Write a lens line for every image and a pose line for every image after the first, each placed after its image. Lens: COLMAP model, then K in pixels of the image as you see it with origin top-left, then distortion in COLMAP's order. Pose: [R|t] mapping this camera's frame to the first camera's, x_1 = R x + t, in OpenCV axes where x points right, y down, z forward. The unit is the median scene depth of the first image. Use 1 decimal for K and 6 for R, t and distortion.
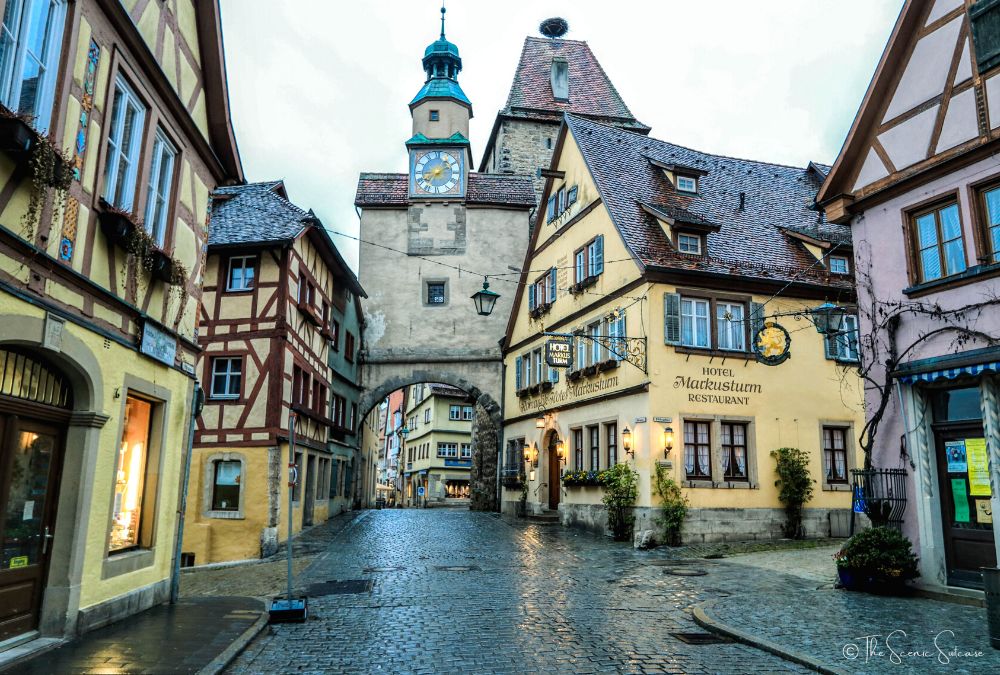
lens RADIAL K [[762.6, 0, 500.0], [0, 762.6, 337.5], [0, 0, 1]] dist [-0.002847, -0.000355]
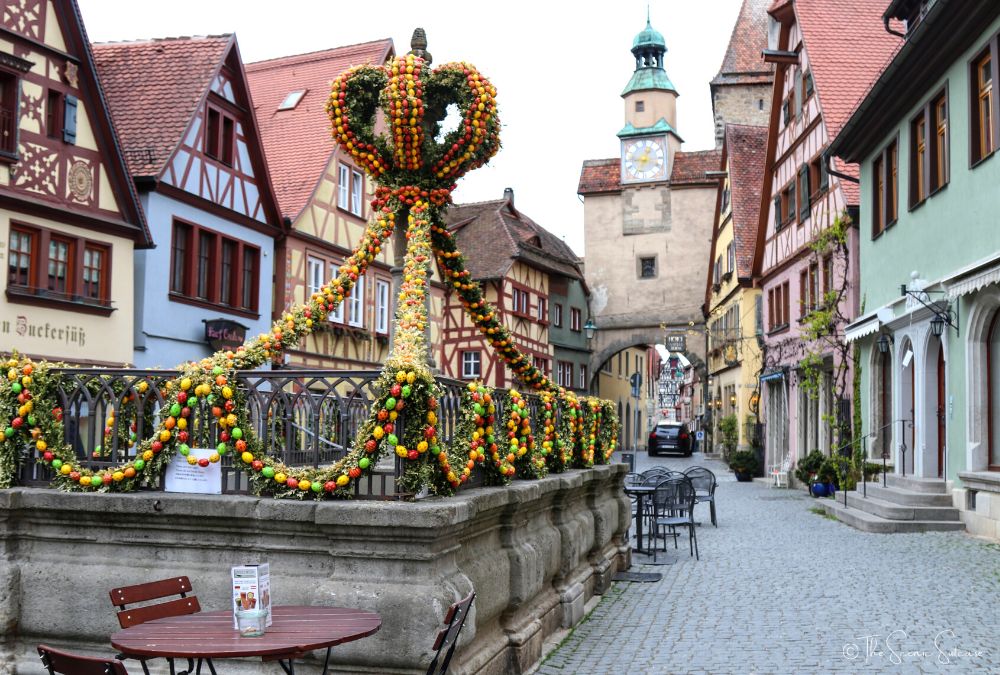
lens RADIAL K [[1125.1, 0, 500.0], [0, 1125.1, 337.5], [0, 0, 1]] dist [-0.004534, -0.002133]
pose [[0.927555, -0.037236, -0.371827, 0.337535], [0.078266, 0.992312, 0.095868, -0.132817], [0.365399, -0.118025, 0.923338, -0.669263]]
